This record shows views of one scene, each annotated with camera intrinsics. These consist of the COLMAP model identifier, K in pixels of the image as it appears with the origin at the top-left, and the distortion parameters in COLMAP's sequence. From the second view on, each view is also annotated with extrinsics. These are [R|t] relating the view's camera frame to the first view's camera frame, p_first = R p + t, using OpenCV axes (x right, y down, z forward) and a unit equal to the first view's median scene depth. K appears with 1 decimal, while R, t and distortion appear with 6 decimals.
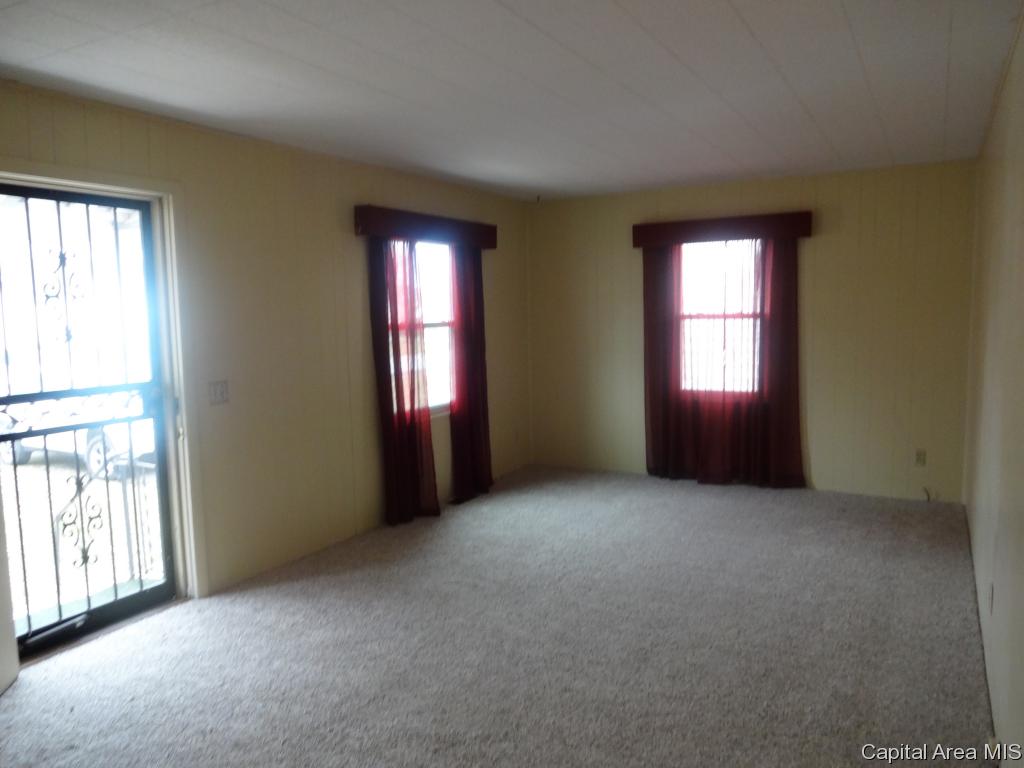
lens RADIAL K [[748.1, 0, 512.0], [0, 748.1, 384.0], [0, 0, 1]] dist [-0.000814, 0.000630]
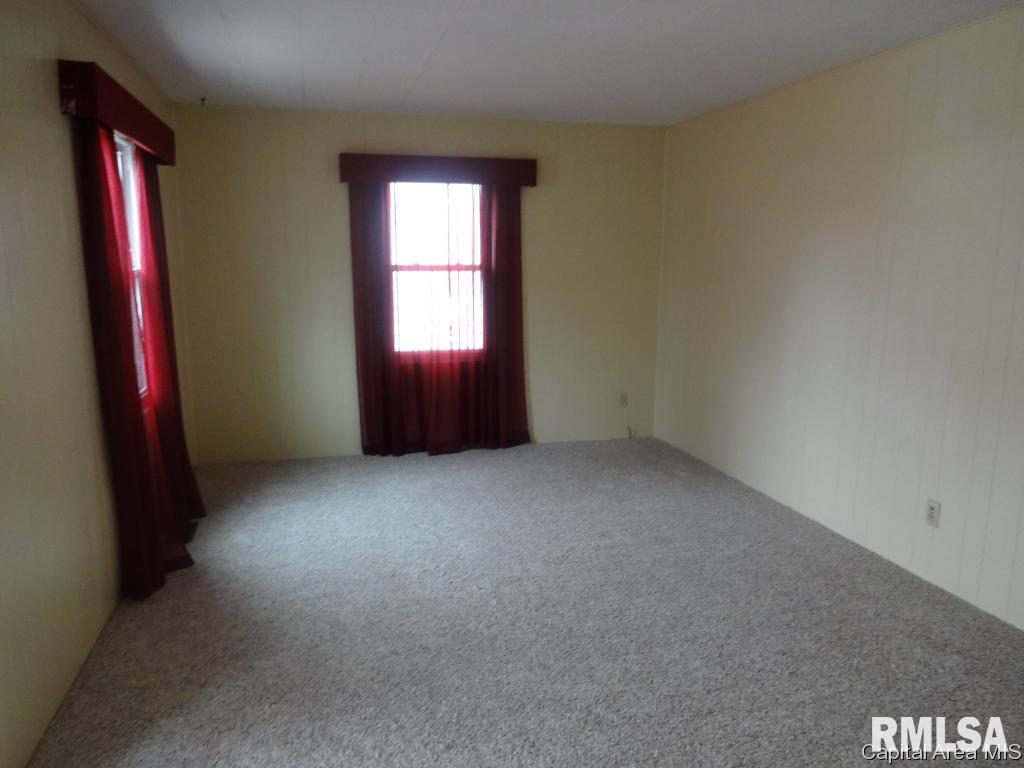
lens RADIAL K [[753.2, 0, 512.0], [0, 753.2, 384.0], [0, 0, 1]] dist [-0.004904, 0.004955]
pose [[0.728924, -0.094487, 0.678043, -0.289499], [0.052700, 0.995235, 0.082035, -0.021627], [-0.682563, -0.024064, 0.730430, 0.278438]]
